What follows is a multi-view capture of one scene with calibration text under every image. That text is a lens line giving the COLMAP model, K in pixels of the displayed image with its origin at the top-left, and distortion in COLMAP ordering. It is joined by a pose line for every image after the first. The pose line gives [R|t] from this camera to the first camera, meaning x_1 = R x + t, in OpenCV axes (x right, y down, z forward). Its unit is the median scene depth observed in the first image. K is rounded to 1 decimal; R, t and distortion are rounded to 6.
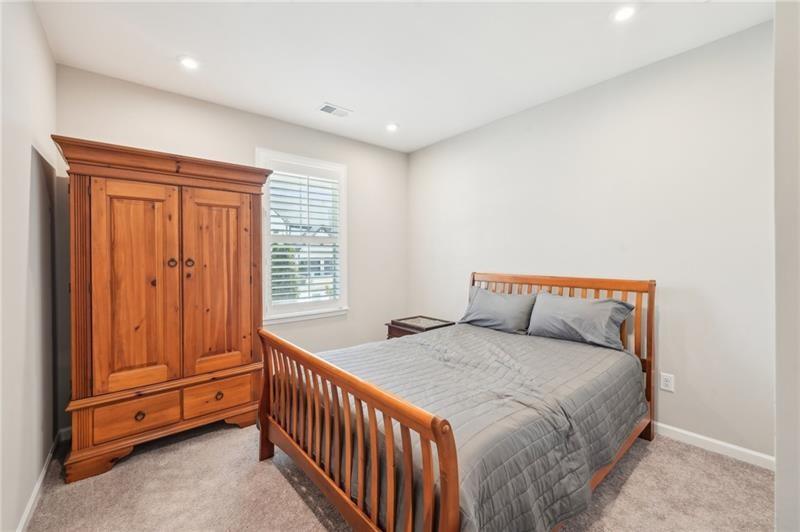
lens RADIAL K [[329.3, 0, 401.2], [0, 329.3, 262.9], [0, 0, 1]] dist [0.000147, -0.000026]
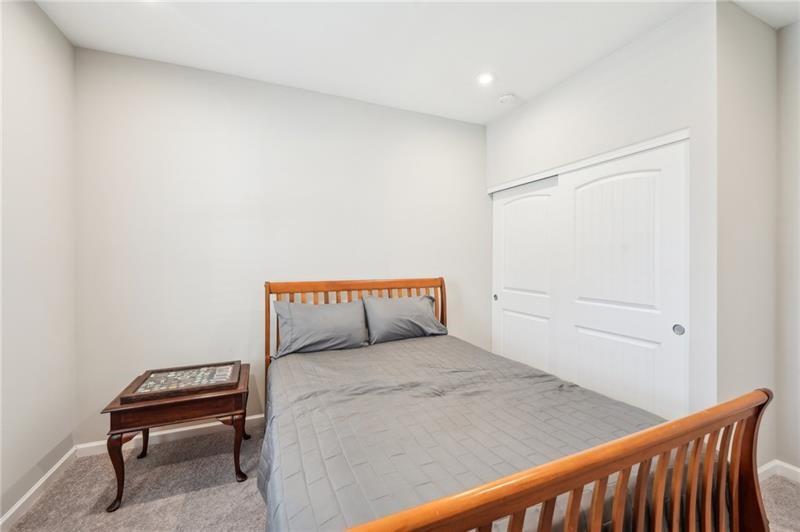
lens RADIAL K [[329.3, 0, 401.2], [0, 329.3, 262.9], [0, 0, 1]] dist [0.000147, -0.000026]
pose [[0.294258, -0.003730, 0.955719, -0.478286], [0.020626, 0.999784, -0.002448, -0.005491], [-0.955503, 0.020433, 0.294271, 0.655799]]
